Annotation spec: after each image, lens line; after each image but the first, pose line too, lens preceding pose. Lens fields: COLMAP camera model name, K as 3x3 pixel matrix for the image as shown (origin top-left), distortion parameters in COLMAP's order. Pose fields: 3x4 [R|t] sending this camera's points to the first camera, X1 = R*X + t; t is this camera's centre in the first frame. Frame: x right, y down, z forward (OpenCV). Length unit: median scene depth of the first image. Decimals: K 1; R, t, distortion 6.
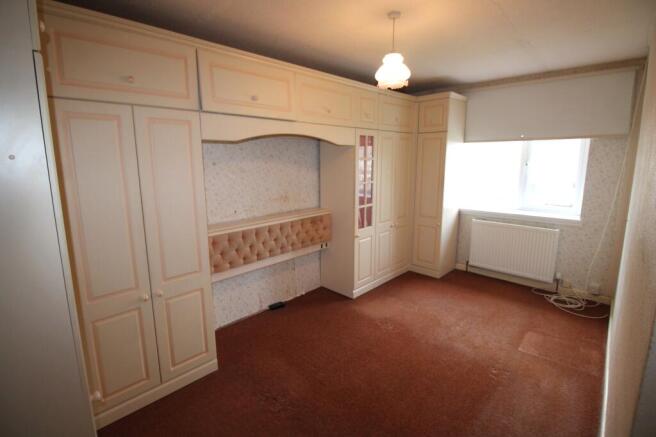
lens RADIAL K [[312.0, 0, 326.1], [0, 312.0, 207.2], [0, 0, 1]] dist [-0.000016, -0.001004]
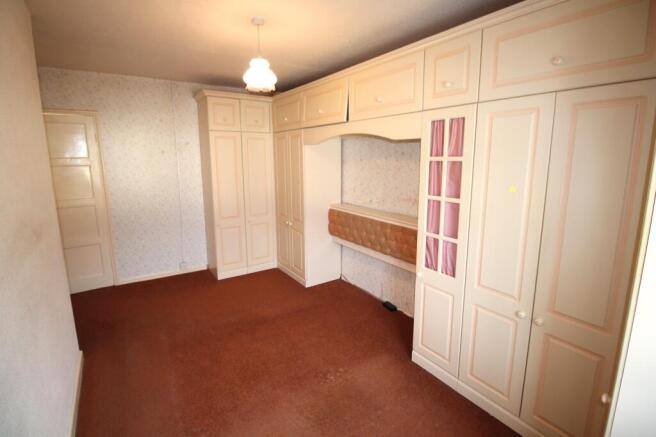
lens RADIAL K [[312.0, 0, 326.1], [0, 312.0, 207.2], [0, 0, 1]] dist [-0.000016, -0.001004]
pose [[-0.212532, 0.172335, -0.961837, 0.808473], [-0.145301, 0.967808, 0.205511, -0.165686], [0.966291, 0.183434, -0.180650, 0.969016]]
